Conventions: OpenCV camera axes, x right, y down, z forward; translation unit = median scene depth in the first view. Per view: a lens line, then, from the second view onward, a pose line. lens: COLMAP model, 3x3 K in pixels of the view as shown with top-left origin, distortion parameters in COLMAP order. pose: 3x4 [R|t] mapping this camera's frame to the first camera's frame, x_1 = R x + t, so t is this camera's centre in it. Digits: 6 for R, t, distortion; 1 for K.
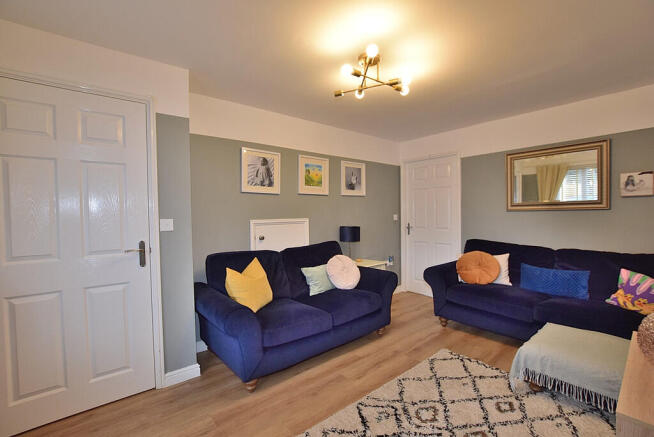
lens RADIAL K [[293.4, 0, 327.0], [0, 293.4, 218.5], [0, 0, 1]] dist [-0.024646, 0.000154]
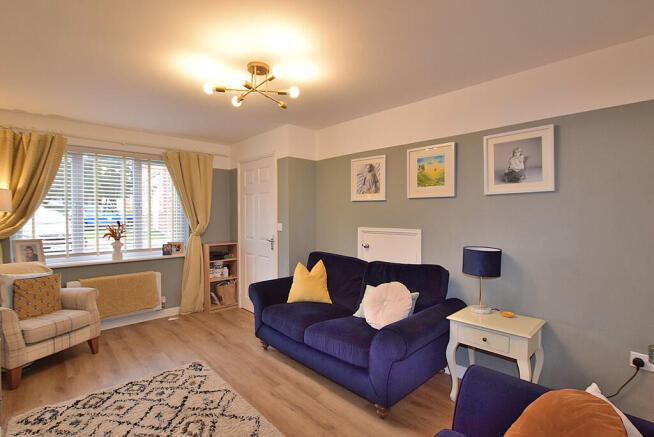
lens RADIAL K [[313.5, 0, 327.0], [0, 313.5, 218.5], [0, 0, 1]] dist [-0.027329, 0.000541]
pose [[0.046646, 0.029685, -0.998470, 0.829005], [-0.017810, 0.999424, 0.028881, -0.055107], [0.998753, 0.016435, 0.047148, 0.815552]]
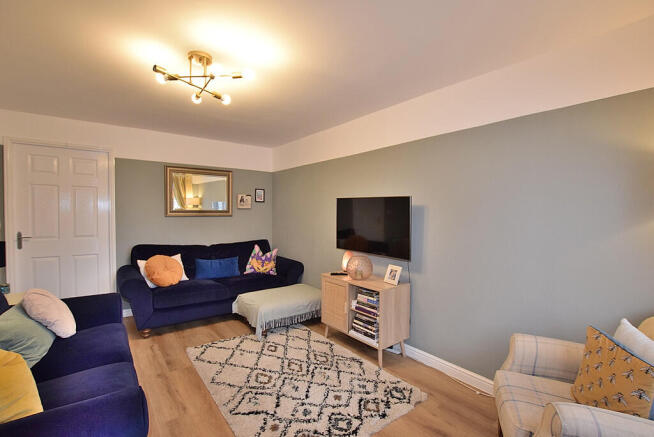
lens RADIAL K [[293.4, 0, 327.0], [0, 293.4, 218.5], [0, 0, 1]] dist [-0.024646, 0.000154]
pose [[0.039918, -0.004903, 0.999191, -0.540129], [0.007071, 0.999964, 0.004624, -0.021793], [-0.999178, 0.006881, 0.039951, 0.384514]]
